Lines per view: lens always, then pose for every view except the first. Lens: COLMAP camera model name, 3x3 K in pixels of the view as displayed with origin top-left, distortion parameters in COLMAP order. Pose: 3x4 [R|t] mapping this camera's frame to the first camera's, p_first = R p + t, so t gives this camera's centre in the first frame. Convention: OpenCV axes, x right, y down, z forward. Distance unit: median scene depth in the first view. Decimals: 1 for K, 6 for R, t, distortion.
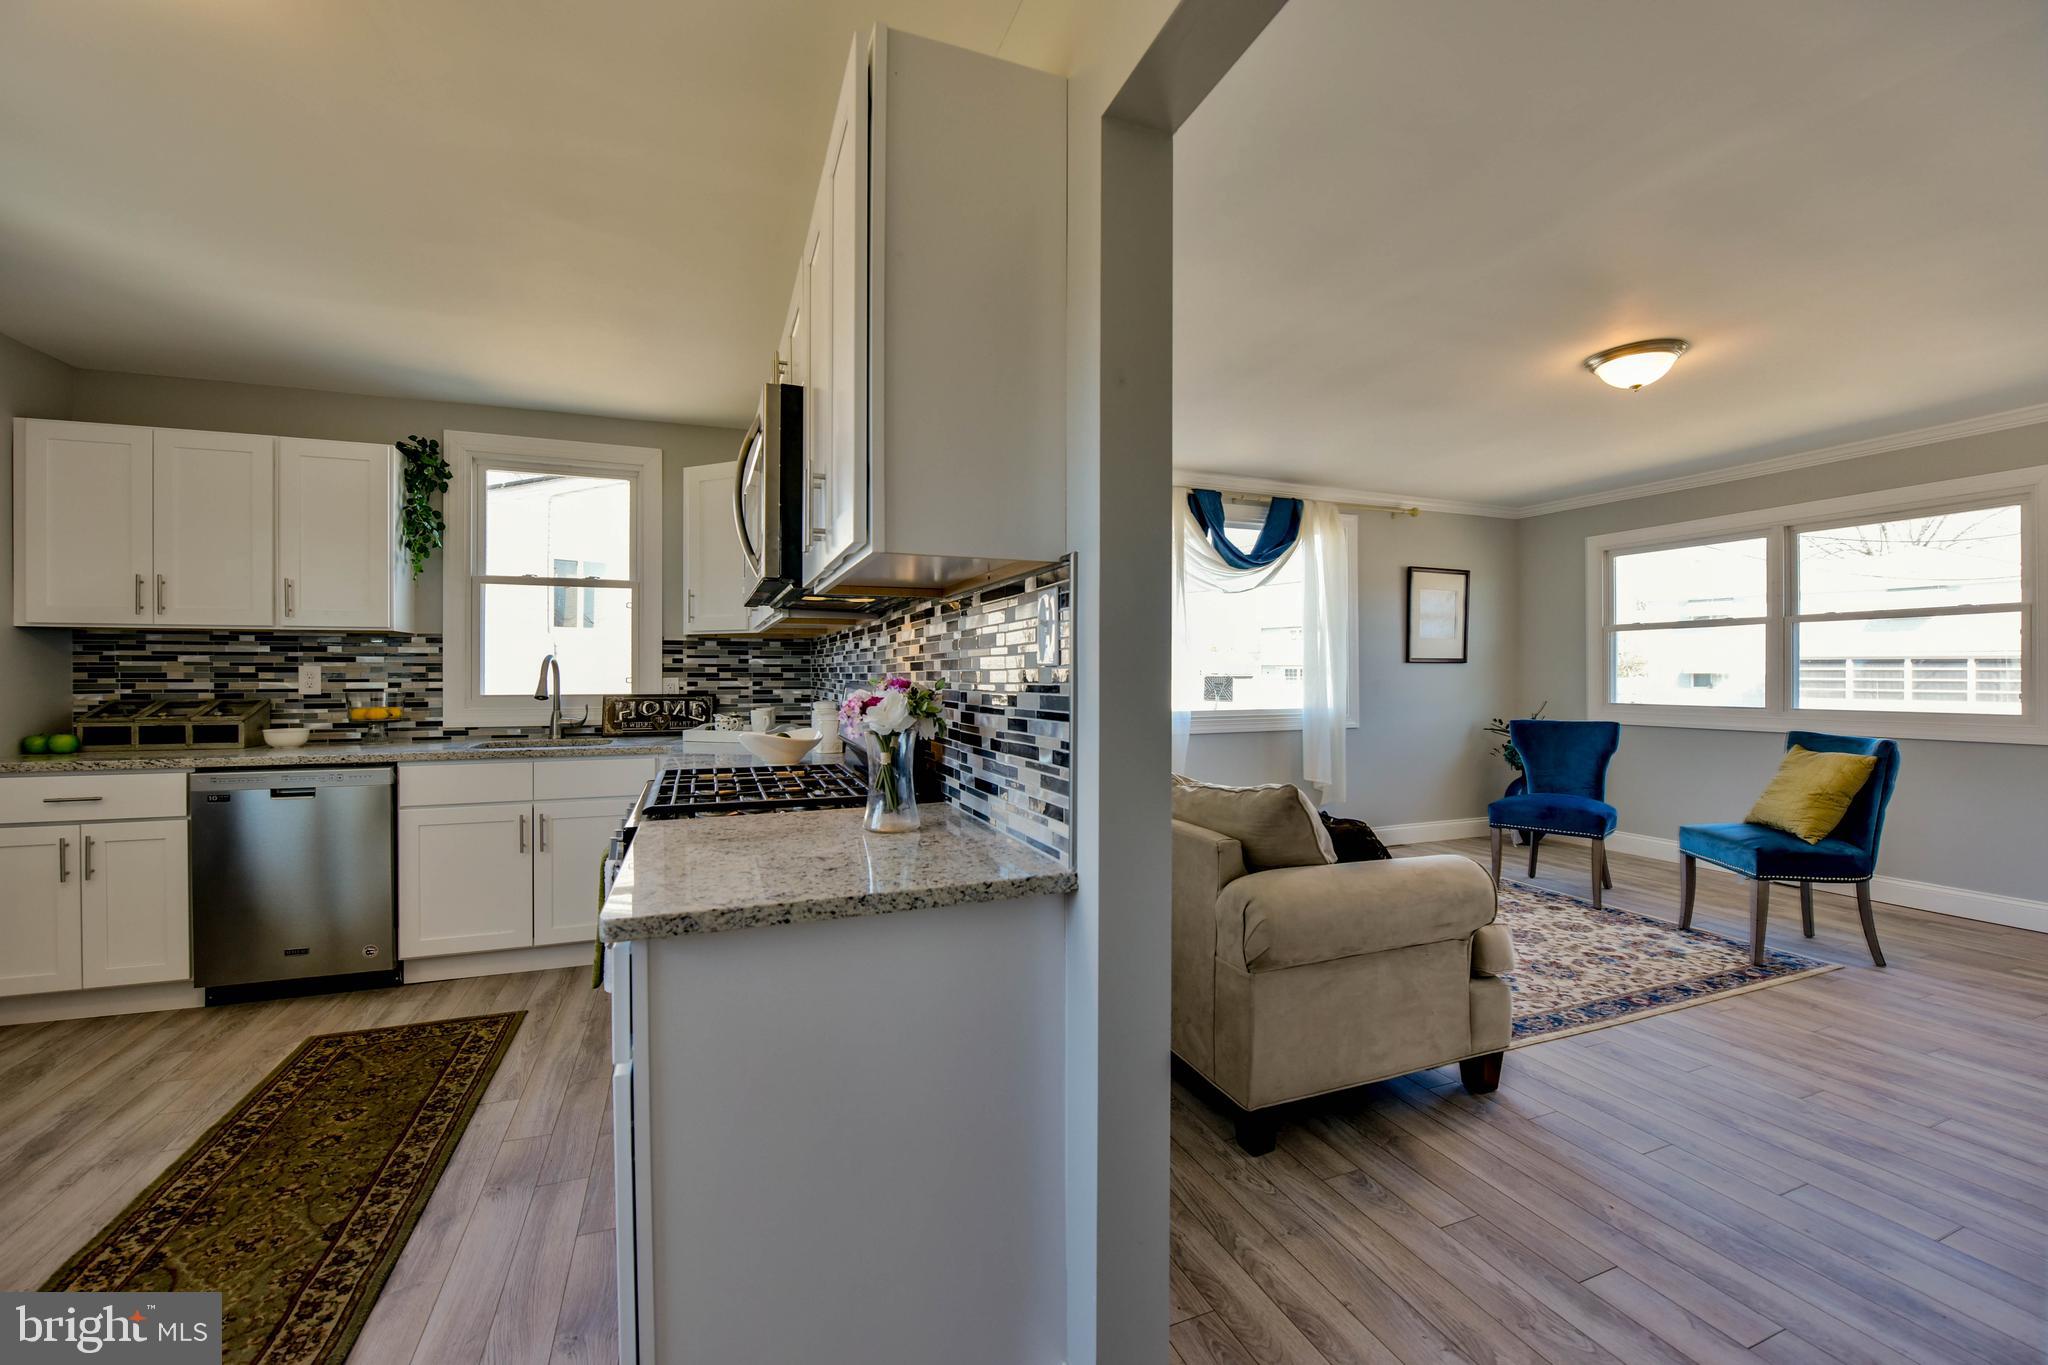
lens RADIAL K [[836.9, 0, 1014.1], [0, 836.9, 669.4], [0, 0, 1]] dist [-0.016180, -0.000754]
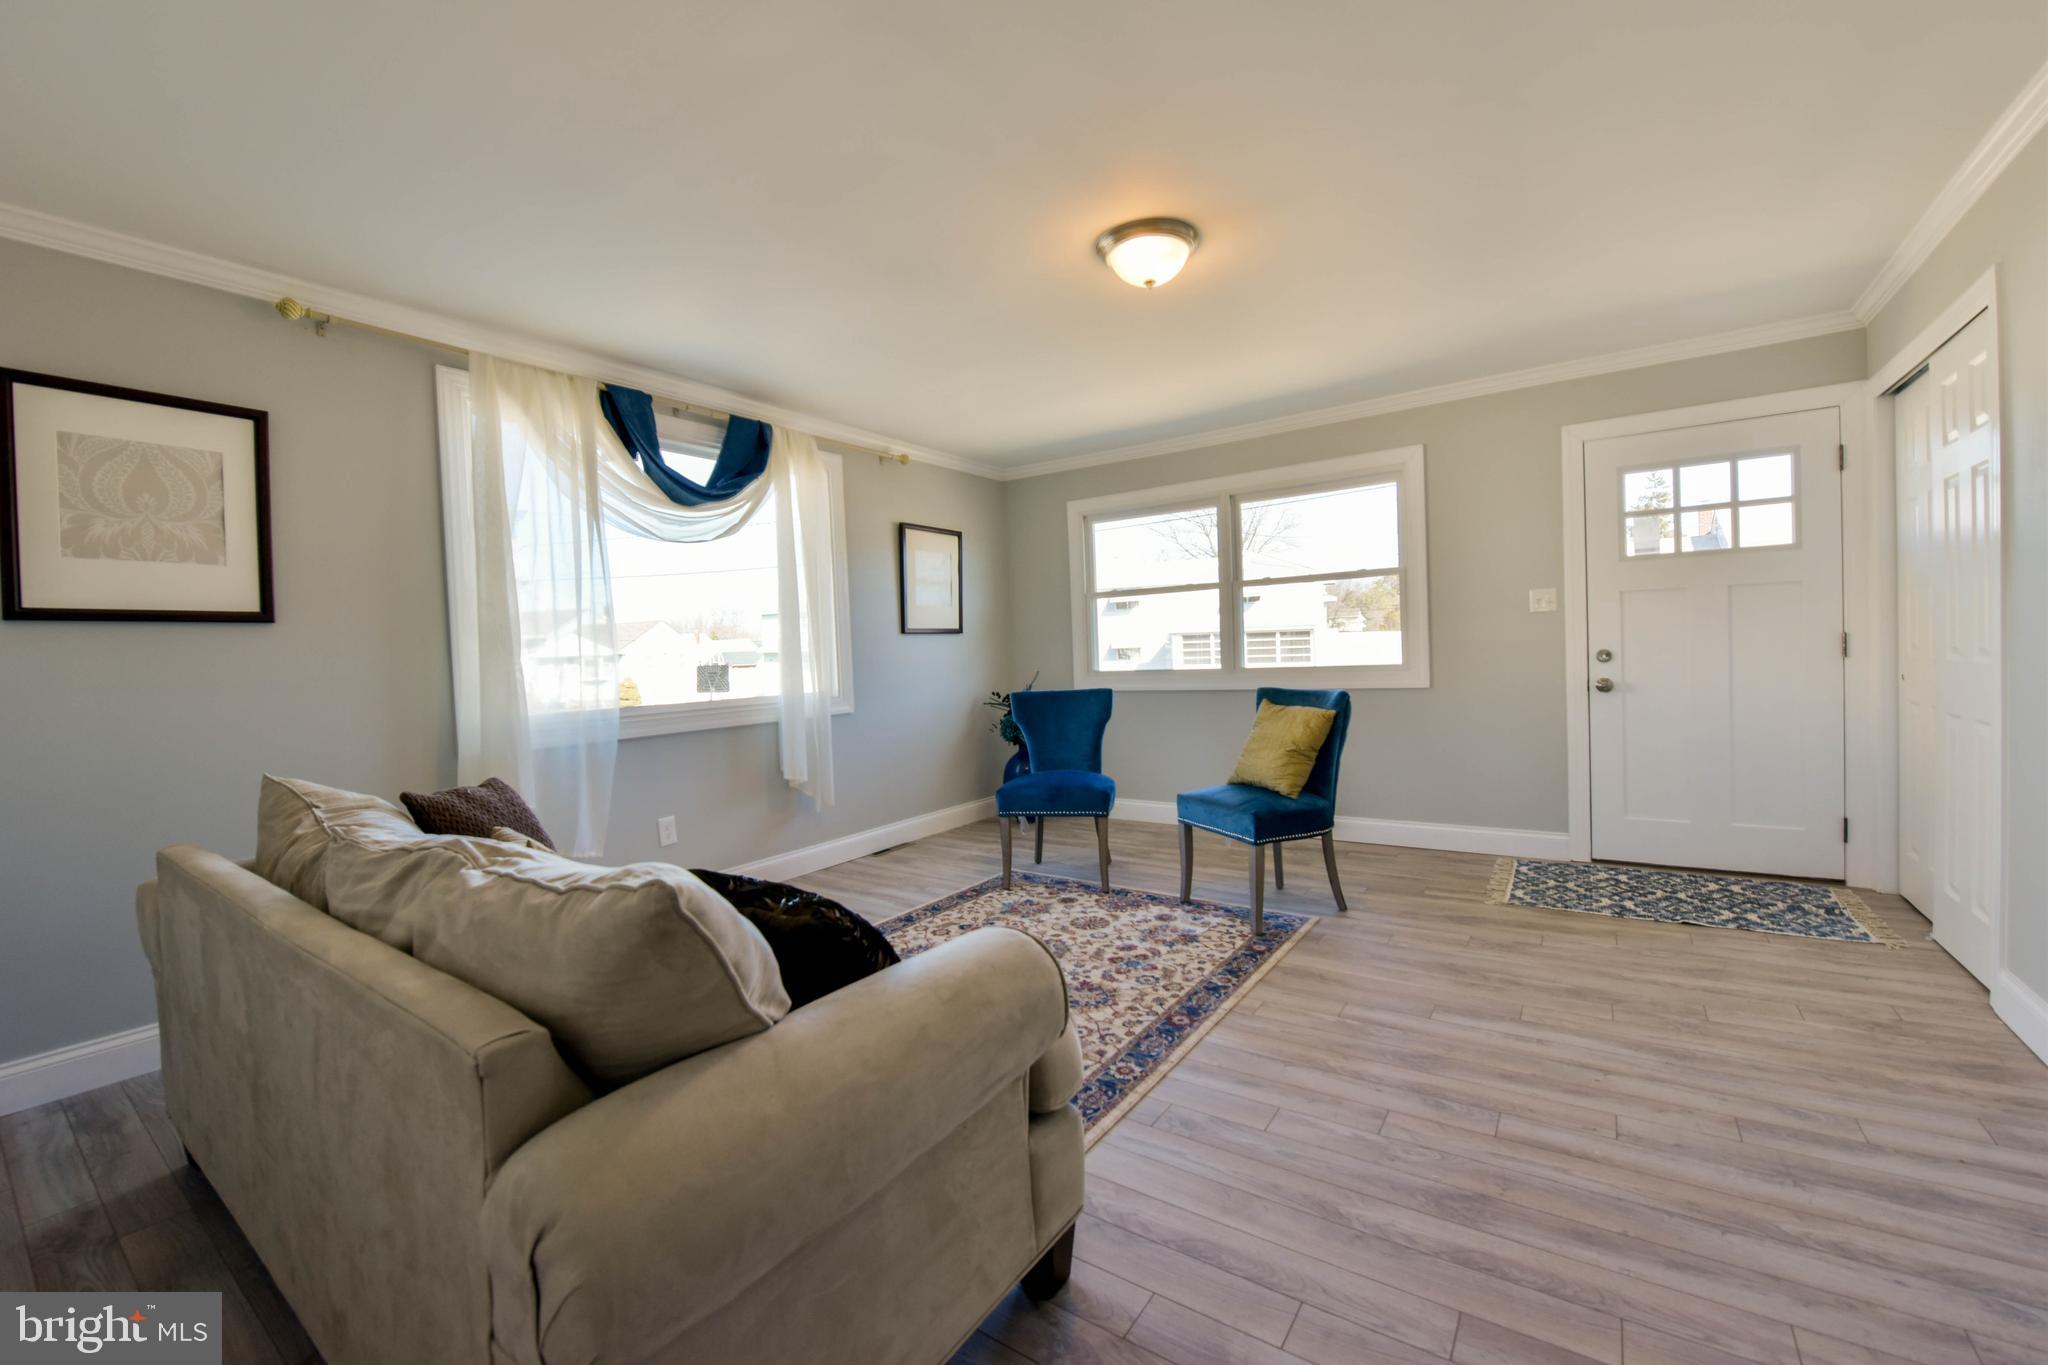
lens RADIAL K [[836.9, 0, 1041.2], [0, 836.9, 679.4], [0, 0, 1]] dist [-0.016180, -0.000754]
pose [[0.821626, -0.048529, 0.567957, 0.153673], [0.033582, 0.998760, 0.036759, 0.019011], [-0.569036, -0.011129, 0.822237, 0.335044]]
